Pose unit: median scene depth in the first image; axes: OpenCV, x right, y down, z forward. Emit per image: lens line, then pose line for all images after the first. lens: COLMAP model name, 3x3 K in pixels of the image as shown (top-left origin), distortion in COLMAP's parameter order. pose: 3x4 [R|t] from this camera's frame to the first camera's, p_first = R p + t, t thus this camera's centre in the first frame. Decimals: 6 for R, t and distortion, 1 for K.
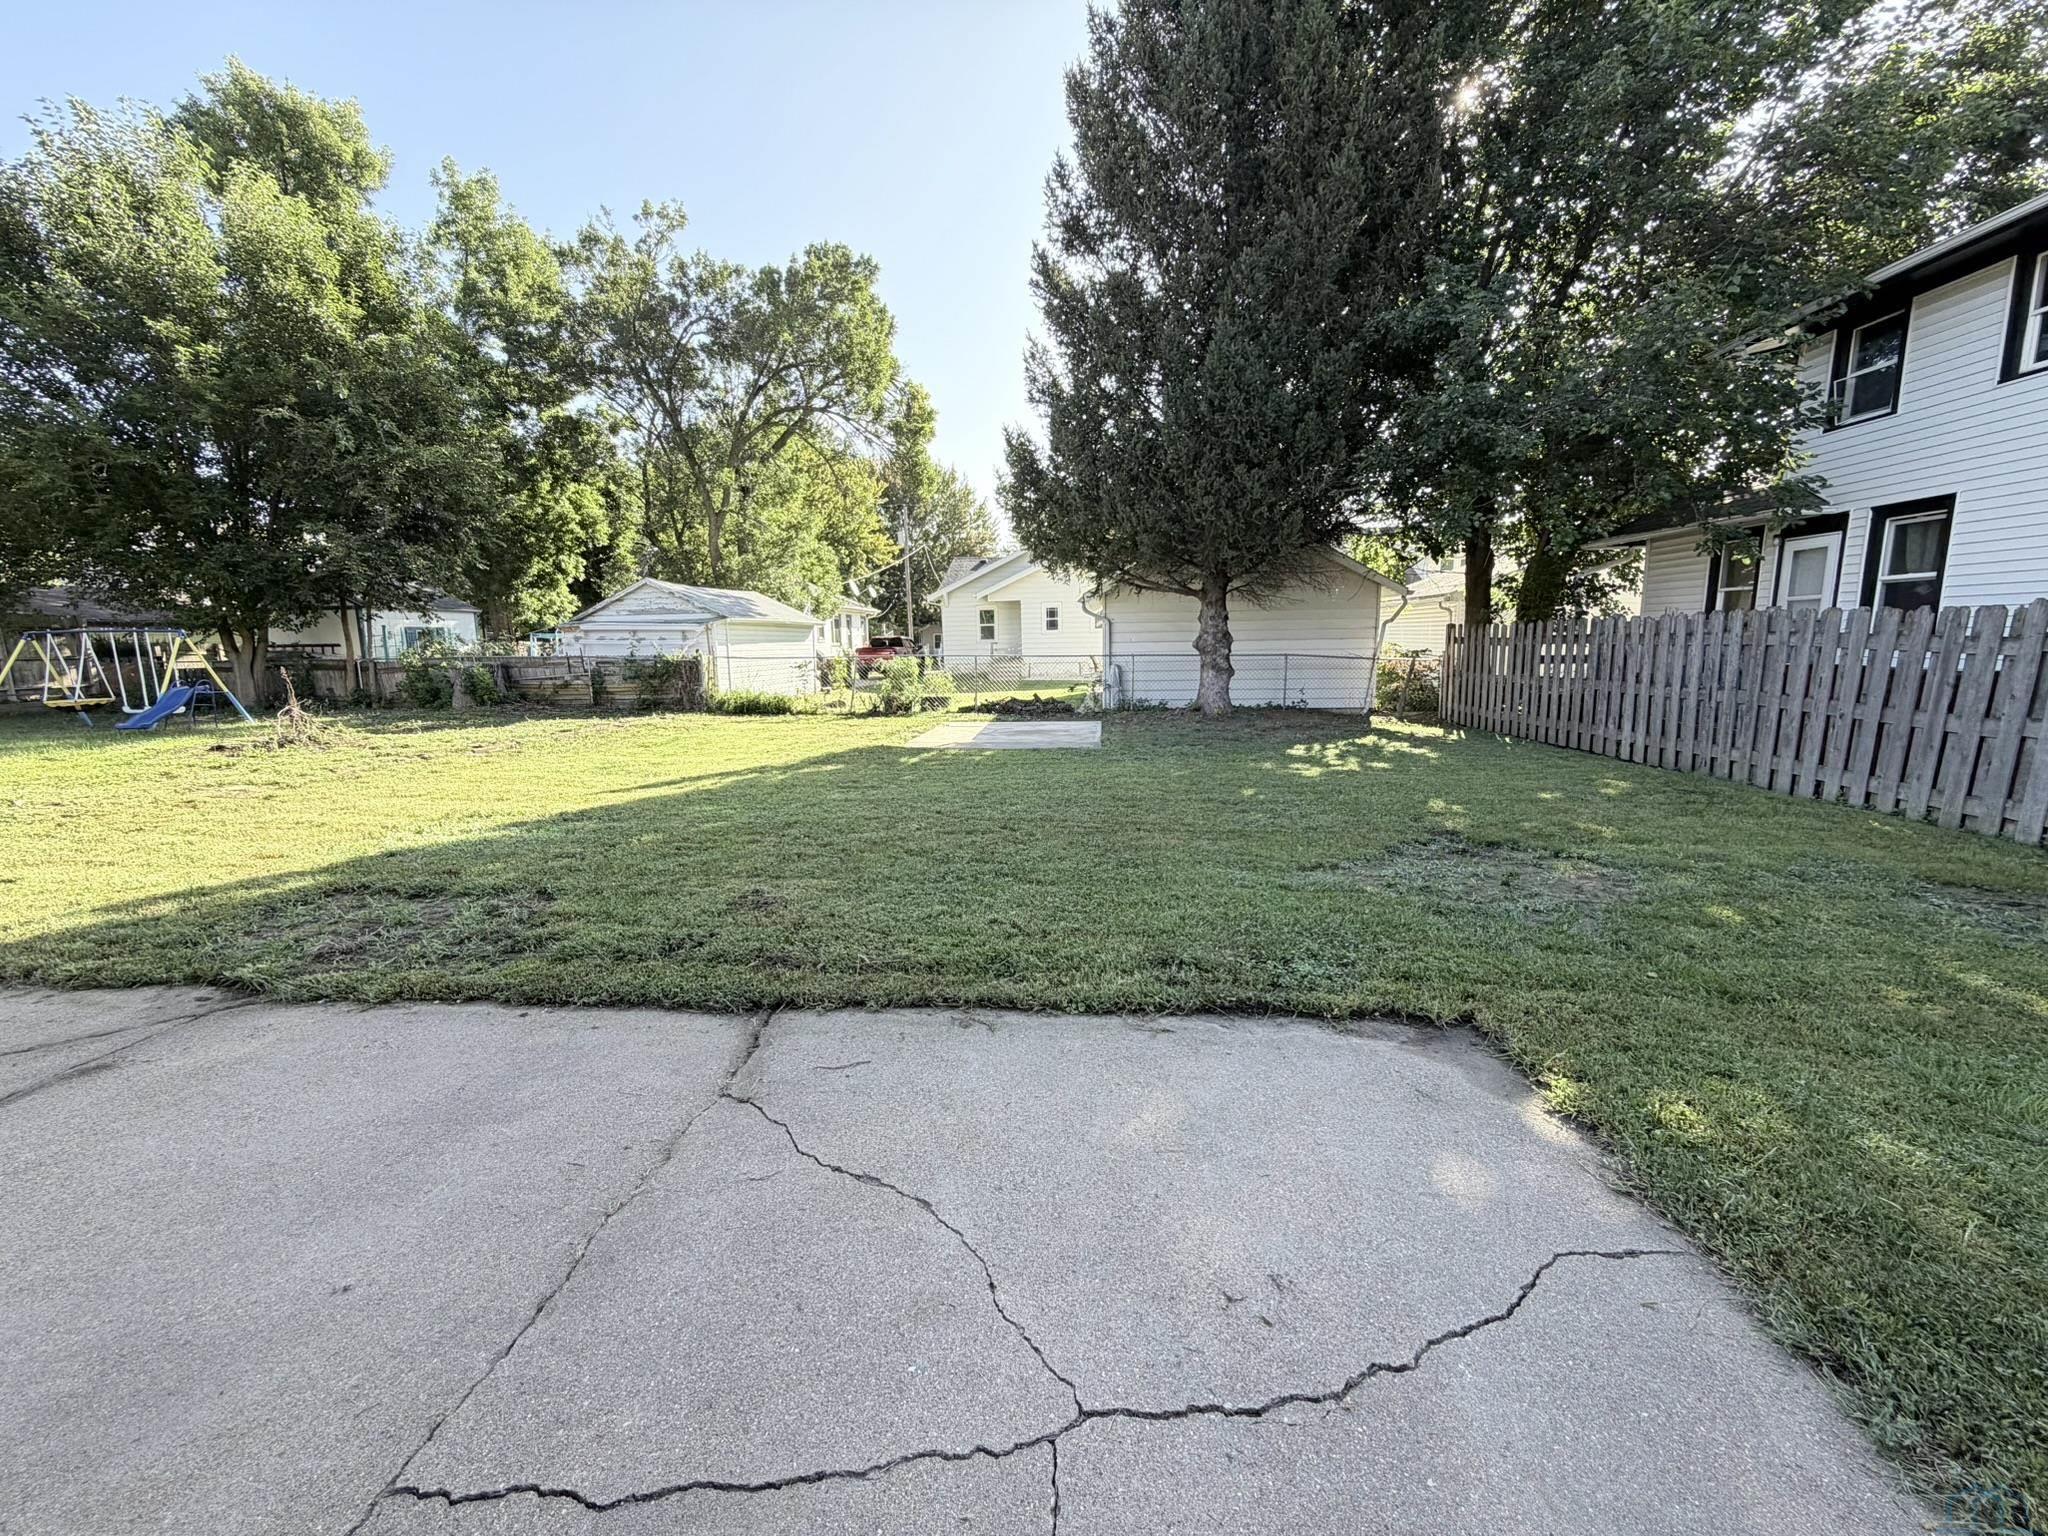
lens RADIAL K [[819.4, 0, 1016.7], [0, 819.4, 767.8], [0, 0, 1]] dist [0.000544, 0.000676]
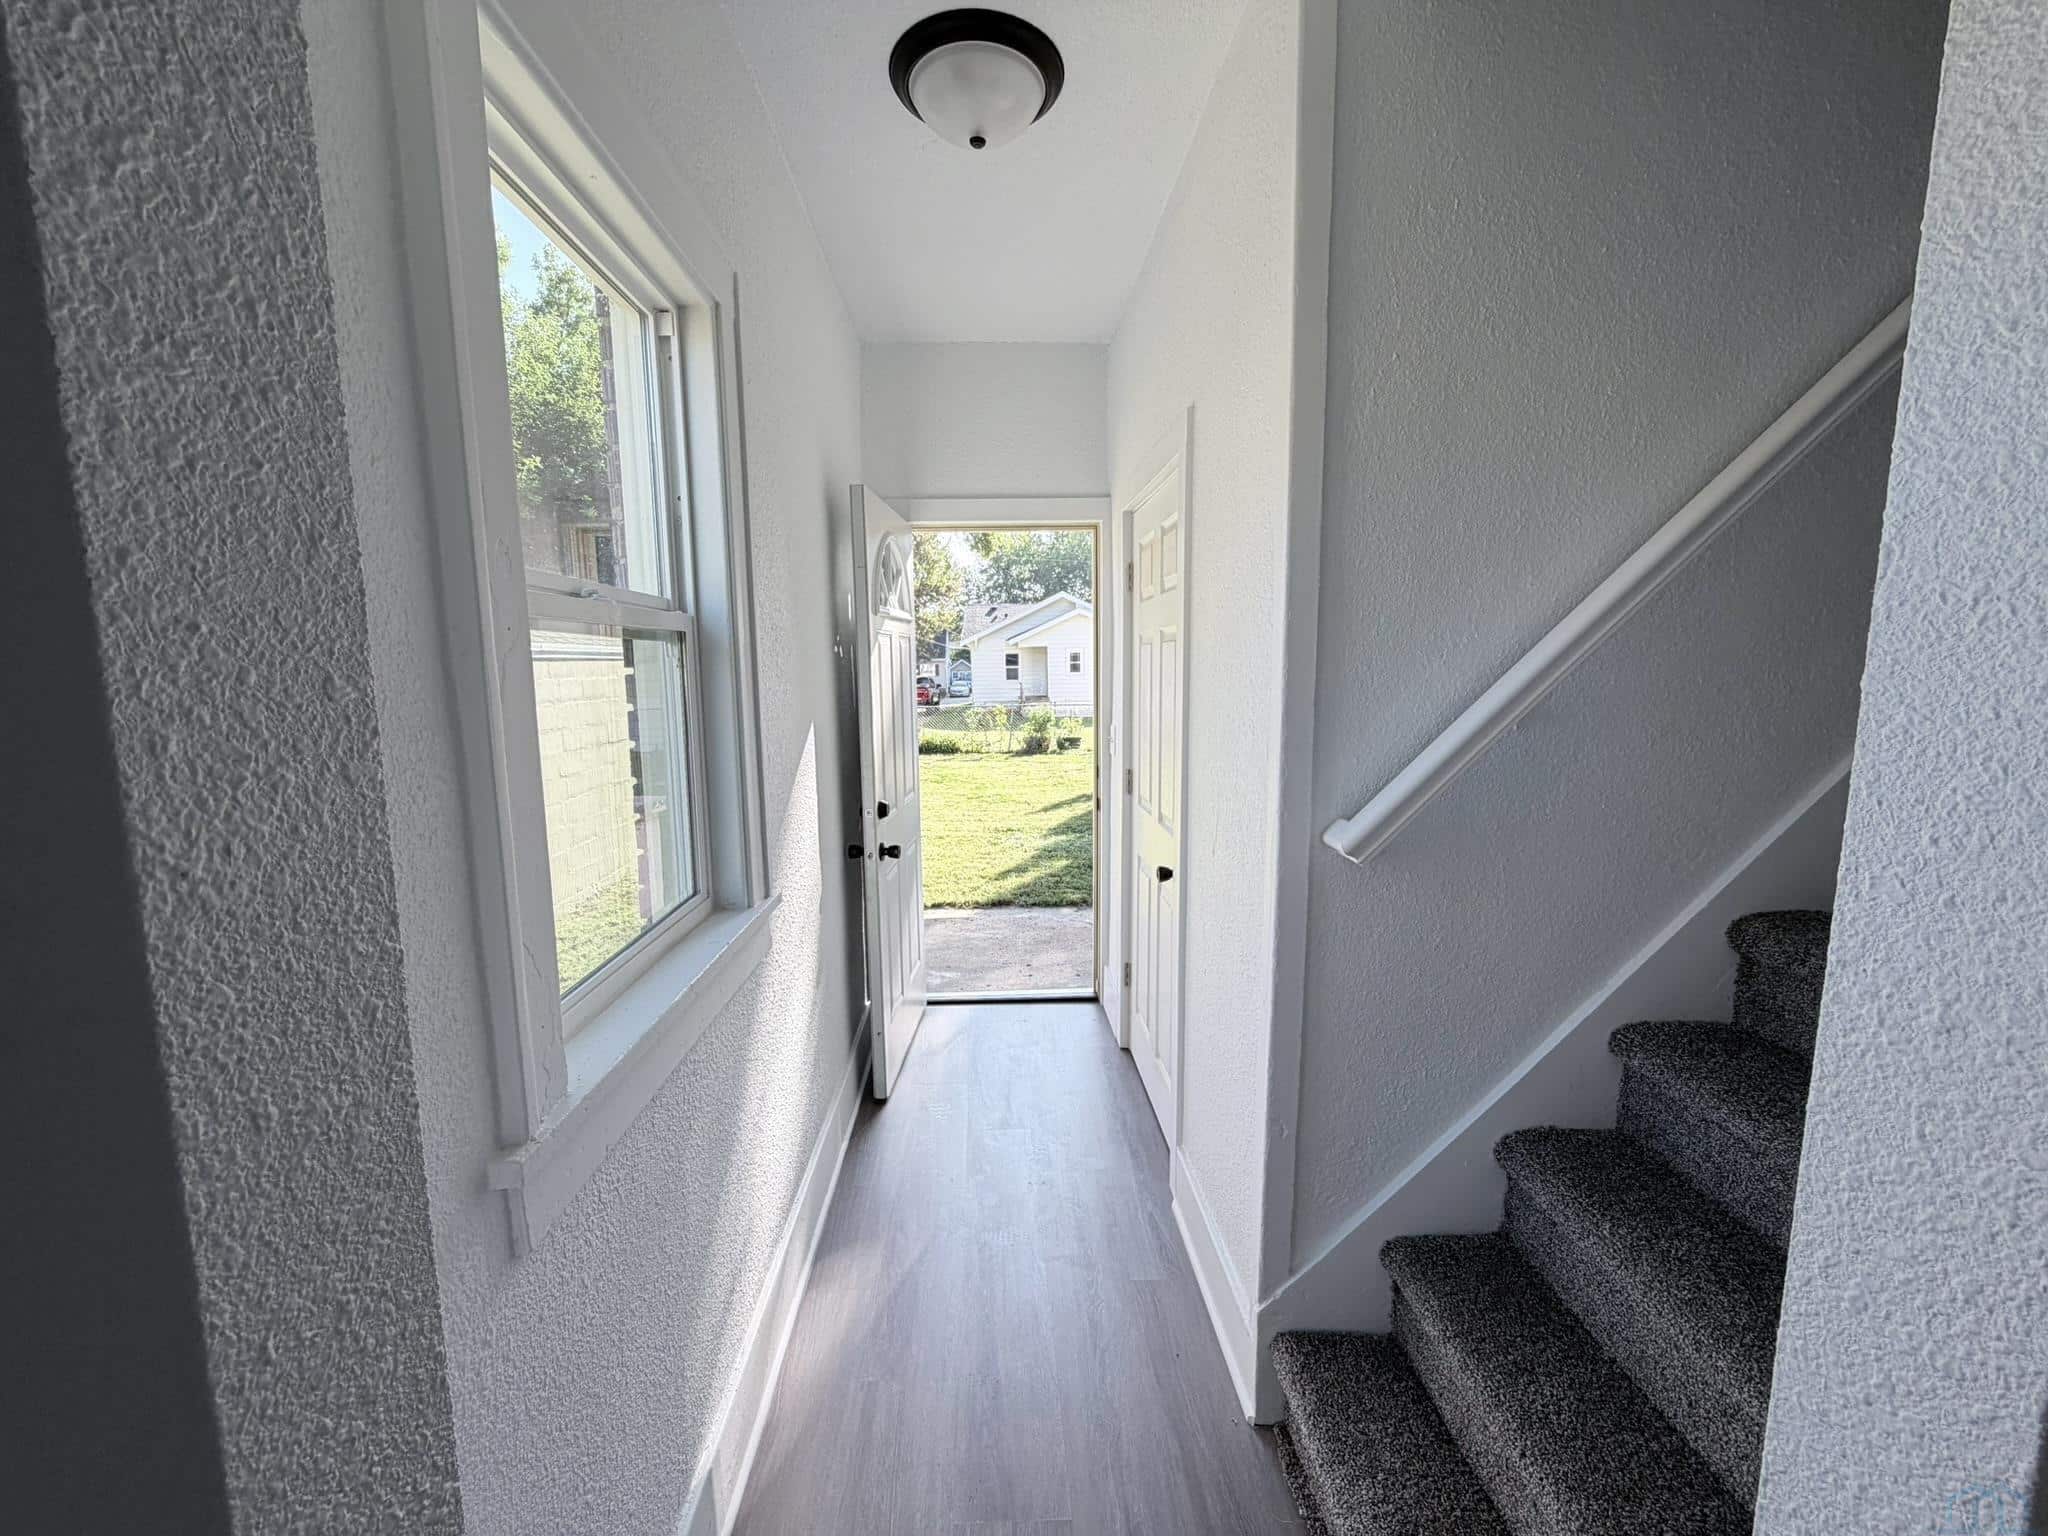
lens RADIAL K [[819.4, 0, 1023.4], [0, 819.4, 769.4], [0, 0, 1]] dist [0.000544, 0.000676]
pose [[0.991772, -0.015153, 0.127115, -0.348571], [0.019062, 0.999380, -0.029594, -0.003941], [-0.126588, 0.031774, 0.991446, -0.223397]]
